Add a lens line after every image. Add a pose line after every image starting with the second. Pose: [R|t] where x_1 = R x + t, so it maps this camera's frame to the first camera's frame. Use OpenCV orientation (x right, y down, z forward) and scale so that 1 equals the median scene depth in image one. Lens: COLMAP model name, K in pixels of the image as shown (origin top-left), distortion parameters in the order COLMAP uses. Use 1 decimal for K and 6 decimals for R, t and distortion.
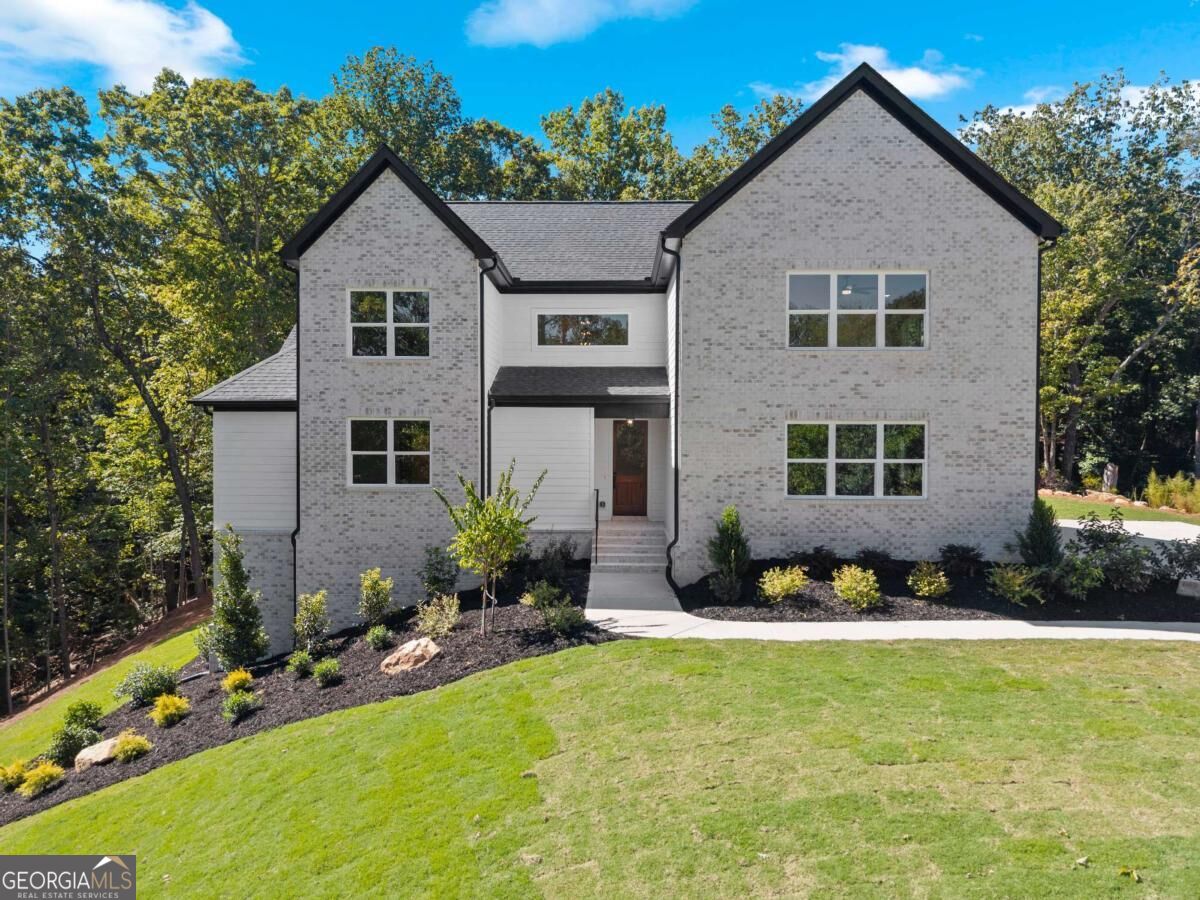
lens RADIAL K [[836.1, 0, 601.0], [0, 836.1, 451.6], [0, 0, 1]] dist [0.002339, -0.001219]
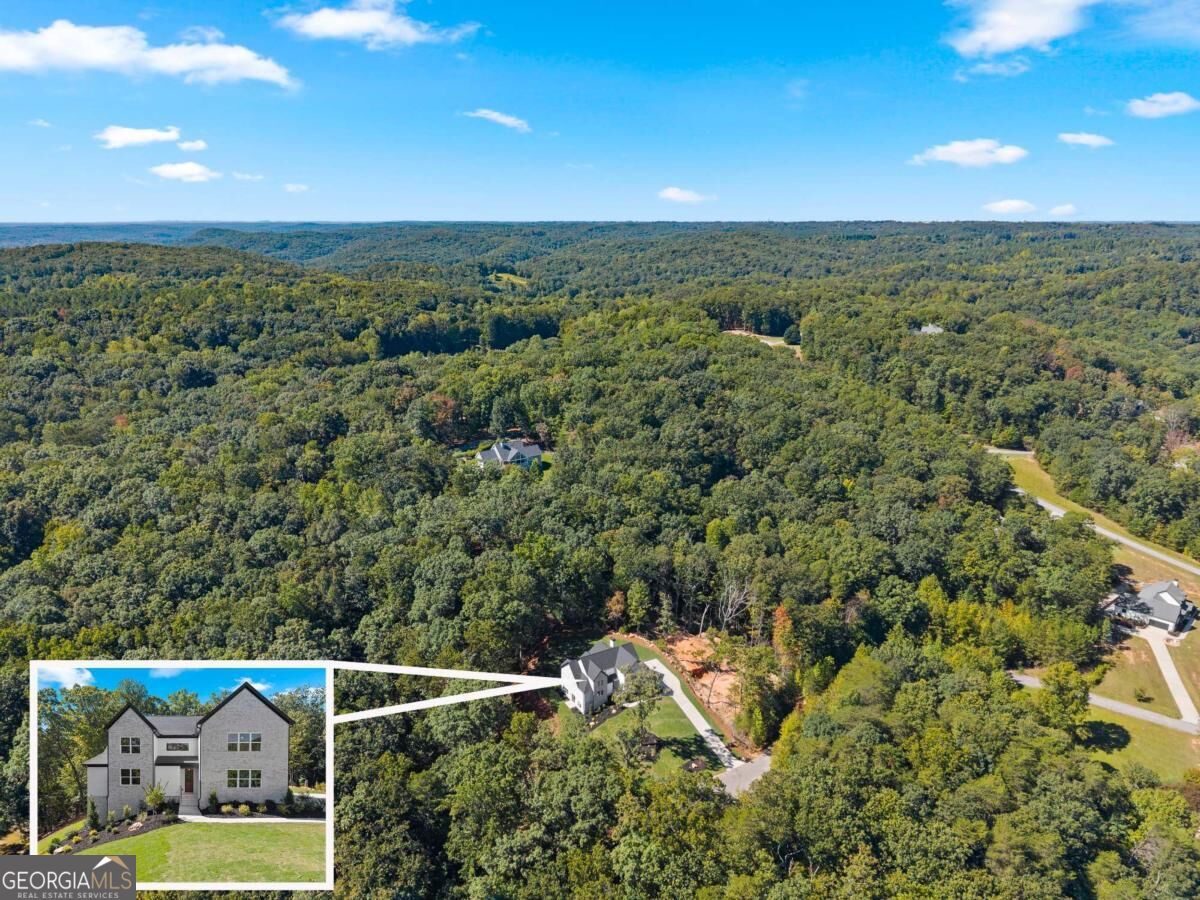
lens RADIAL K [[836.1, 0, 599.5], [0, 836.1, 452.4], [0, 0, 1]] dist [0.002339, -0.001219]
pose [[0.999999, -0.000022, -0.001111, 2.049132], [0.000023, 1.000000, 0.000468, -1.590106], [0.001111, -0.000468, 0.999999, -3.094772]]
